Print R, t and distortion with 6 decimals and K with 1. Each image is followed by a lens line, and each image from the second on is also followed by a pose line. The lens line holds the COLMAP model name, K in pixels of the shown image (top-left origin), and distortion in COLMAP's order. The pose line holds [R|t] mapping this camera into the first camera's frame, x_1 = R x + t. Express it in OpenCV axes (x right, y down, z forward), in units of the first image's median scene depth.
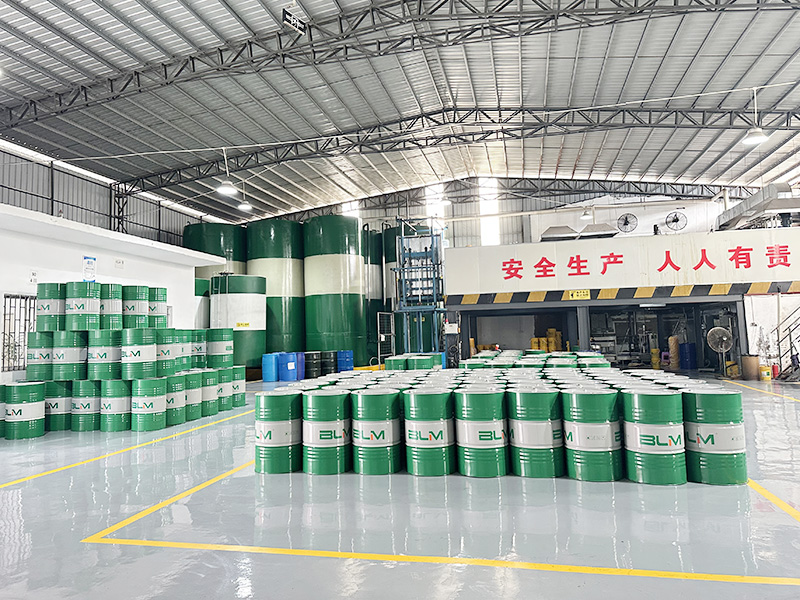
lens RADIAL K [[598.7, 0, 381.4], [0, 598.7, 273.6], [0, 0, 1]] dist [0.157089, -0.273751]
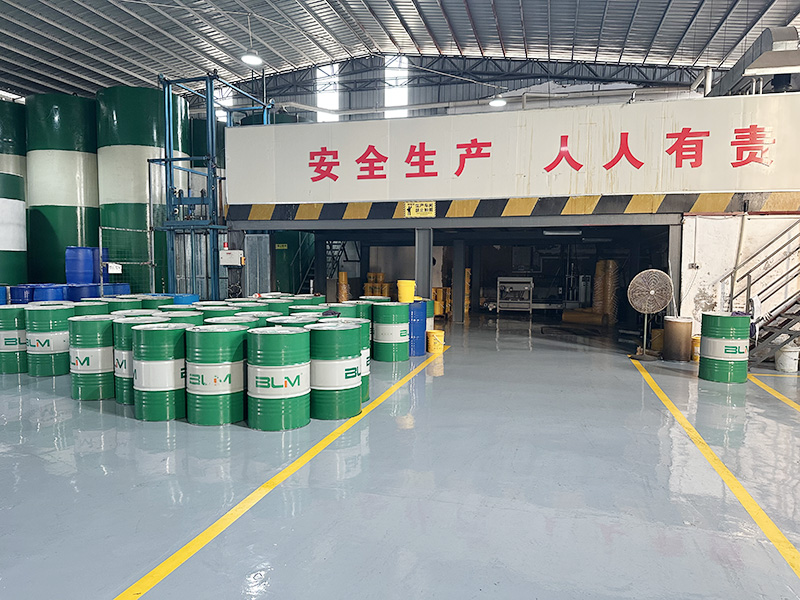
lens RADIAL K [[559.7, 0, 400.0], [0, 559.7, 300.0], [0, 0, 1]] dist [0.143661, -0.248441]
pose [[0.998987, 0.037719, -0.024550, 0.388916], [-0.033278, 0.986344, 0.161299, 0.041134], [0.030298, -0.160319, 0.986600, 0.510390]]
